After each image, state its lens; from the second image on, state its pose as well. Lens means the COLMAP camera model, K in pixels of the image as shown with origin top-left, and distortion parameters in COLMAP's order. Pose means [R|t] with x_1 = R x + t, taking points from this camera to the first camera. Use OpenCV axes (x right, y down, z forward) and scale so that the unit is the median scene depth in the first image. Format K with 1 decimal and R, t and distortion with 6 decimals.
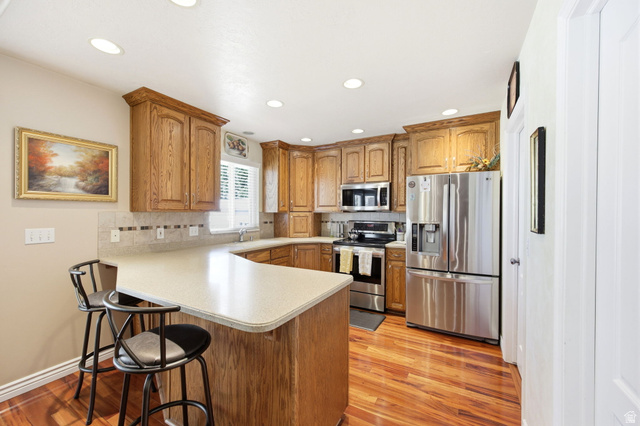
lens RADIAL K [[259.4, 0, 319.6], [0, 259.4, 215.2], [0, 0, 1]] dist [0.001690, -0.000105]
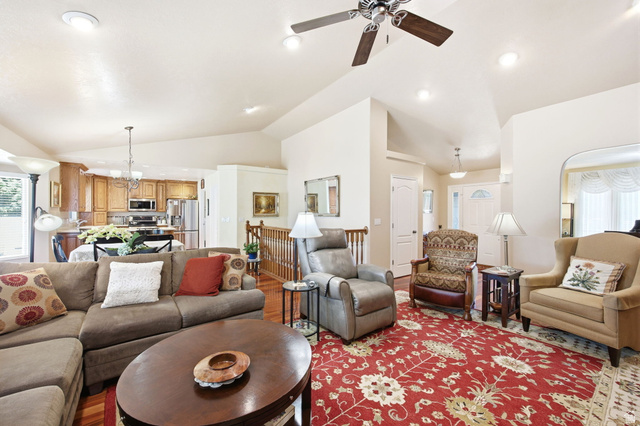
lens RADIAL K [[259.4, 0, 318.3], [0, 259.4, 213.6], [0, 0, 1]] dist [0.001690, -0.000105]
pose [[0.431117, -0.006839, 0.902270, -1.546826], [0.006947, 0.999967, 0.004260, 0.008363], [-0.902269, 0.004431, 0.431151, -1.724956]]
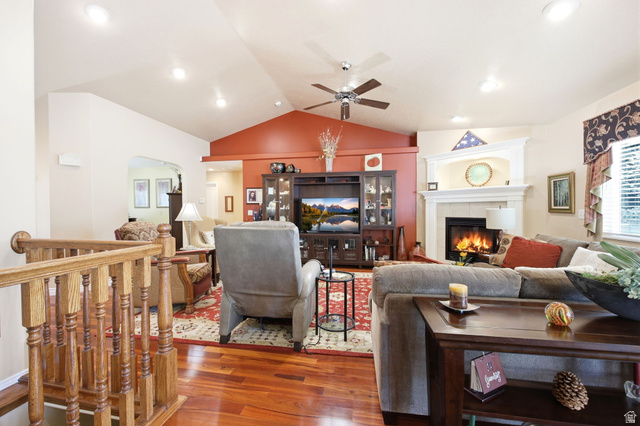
lens RADIAL K [[259.4, 0, 319.1], [0, 259.4, 211.9], [0, 0, 1]] dist [0.001690, -0.000105]
pose [[-0.945926, 0.002004, -0.324376, -0.387861], [-0.003356, 0.999867, 0.015963, 0.038388], [0.324365, 0.016188, -0.945794, -0.442469]]
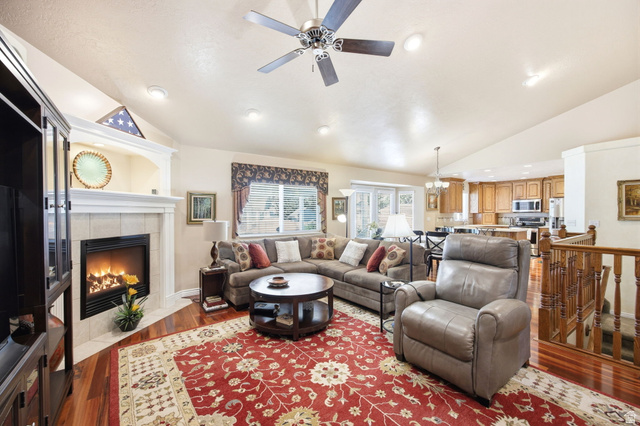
lens RADIAL K [[259.4, 0, 316.4], [0, 259.4, 216.4], [0, 0, 1]] dist [0.001690, -0.000105]
pose [[0.897565, -0.000033, -0.440883, -0.584644], [0.001612, 0.999994, 0.003207, 0.013230], [0.440880, -0.003589, 0.897559, -2.263914]]
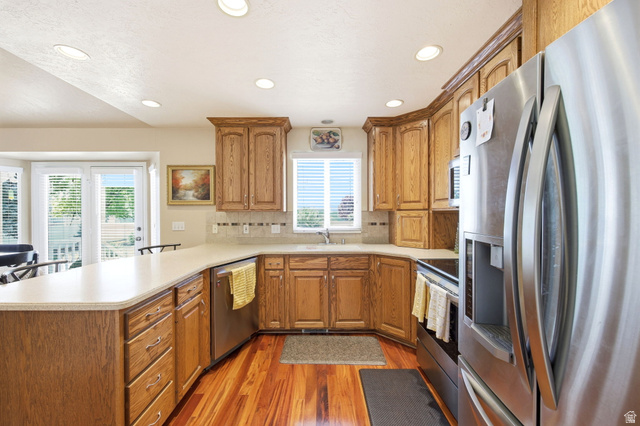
lens RADIAL K [[259.4, 0, 318.8], [0, 259.4, 212.9], [0, 0, 1]] dist [0.001690, -0.000105]
pose [[0.492490, -0.001360, -0.870317, 0.582950], [-0.002111, 0.999994, -0.002757, -0.003772], [0.870316, 0.003195, 0.492484, 0.650764]]
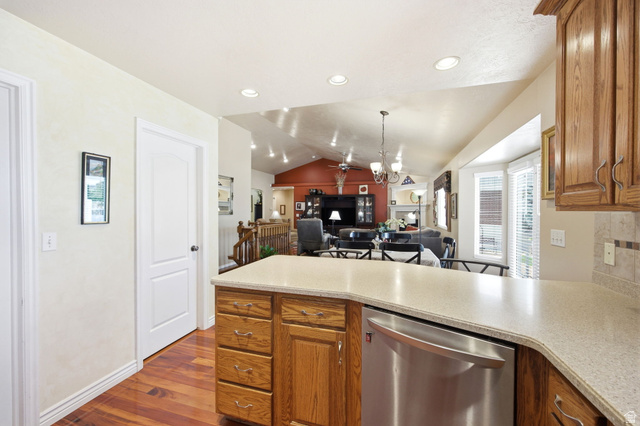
lens RADIAL K [[259.4, 0, 321.5], [0, 259.4, 213.0], [0, 0, 1]] dist [0.001690, -0.000105]
pose [[-0.973959, -0.006612, -0.226628, -0.024780], [-0.010149, 0.999844, 0.014446, -0.010340], [0.226497, 0.016370, -0.973874, 1.157646]]
